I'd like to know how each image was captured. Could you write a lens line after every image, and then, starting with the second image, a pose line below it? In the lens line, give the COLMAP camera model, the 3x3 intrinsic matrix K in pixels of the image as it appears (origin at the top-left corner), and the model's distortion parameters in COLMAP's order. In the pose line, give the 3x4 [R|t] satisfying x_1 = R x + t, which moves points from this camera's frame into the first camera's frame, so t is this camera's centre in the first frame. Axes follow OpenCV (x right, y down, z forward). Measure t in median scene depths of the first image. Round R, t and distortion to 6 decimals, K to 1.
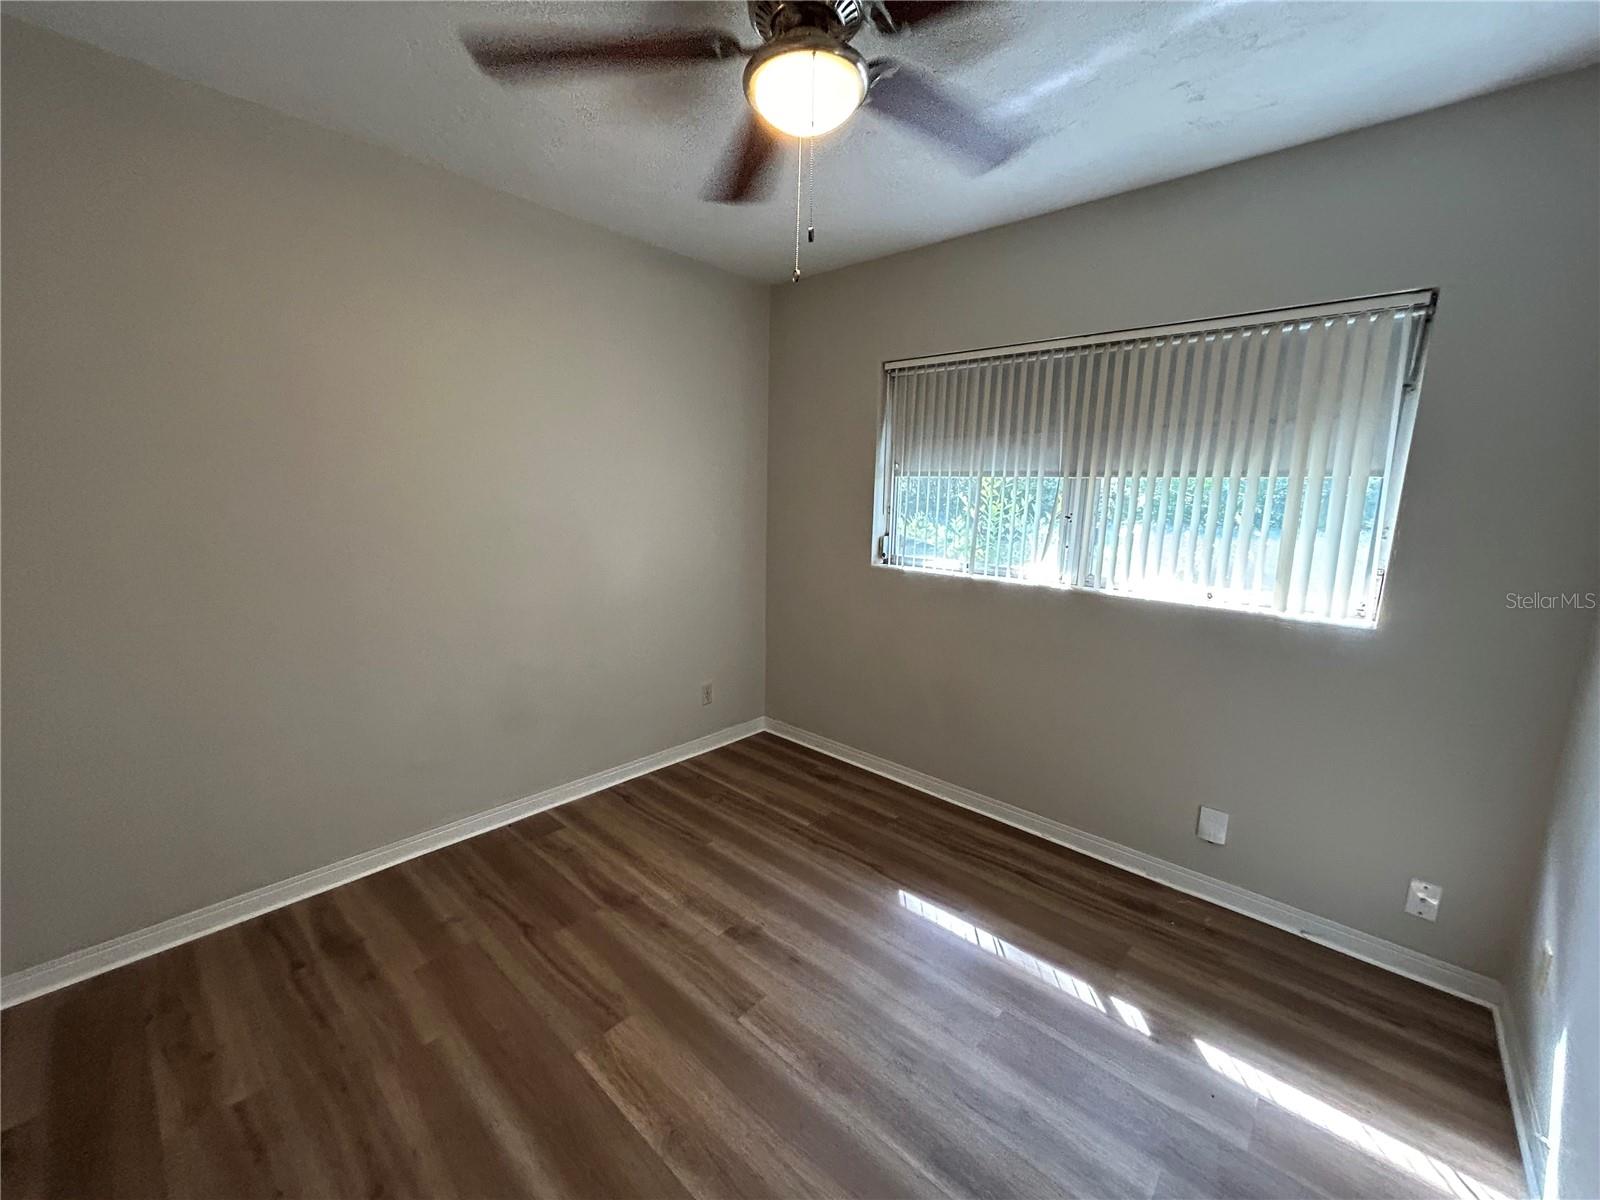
lens RADIAL K [[639.4, 0, 799.7], [0, 639.4, 603.4], [0, 0, 1]] dist [-0.001169, -0.000587]
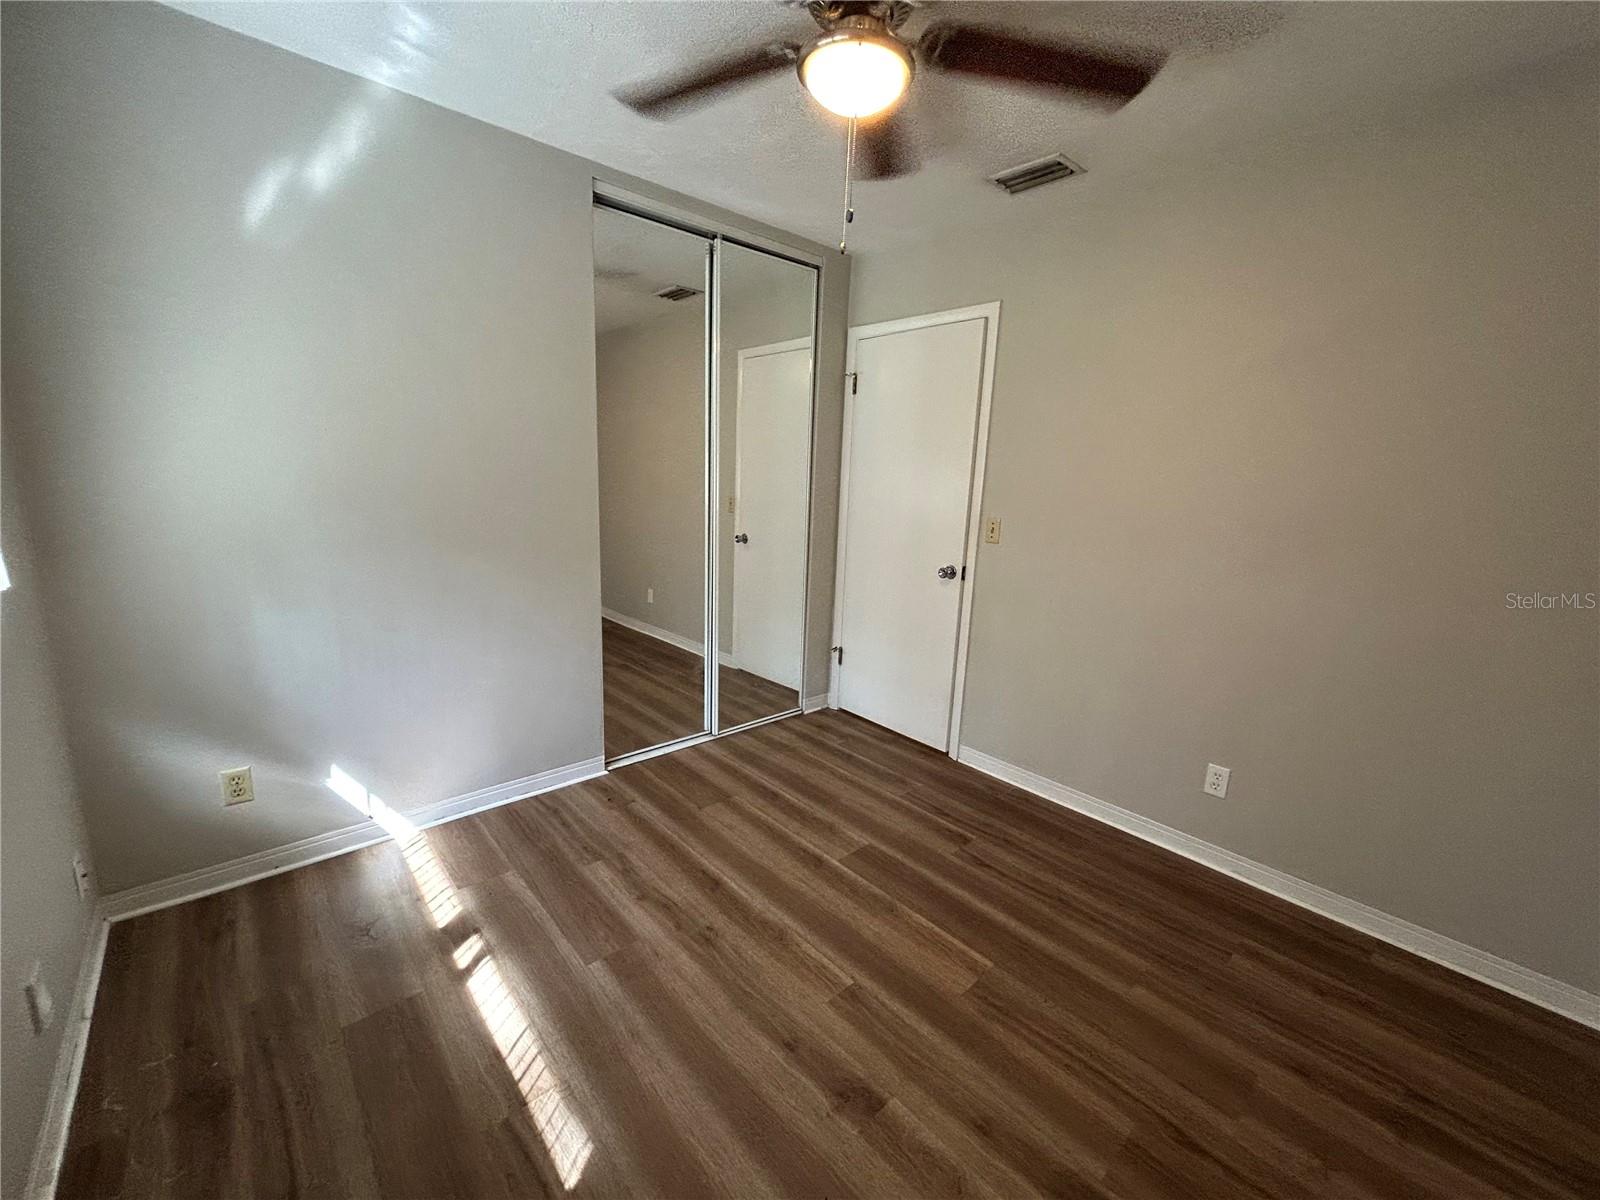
lens RADIAL K [[639.4, 0, 800.1], [0, 639.4, 598.2], [0, 0, 1]] dist [-0.001169, -0.000587]
pose [[-0.992849, -0.082038, 0.086727, -0.048993], [-0.044933, 0.929852, 0.365179, -0.275191], [-0.110602, 0.358670, -0.926889, 1.689709]]
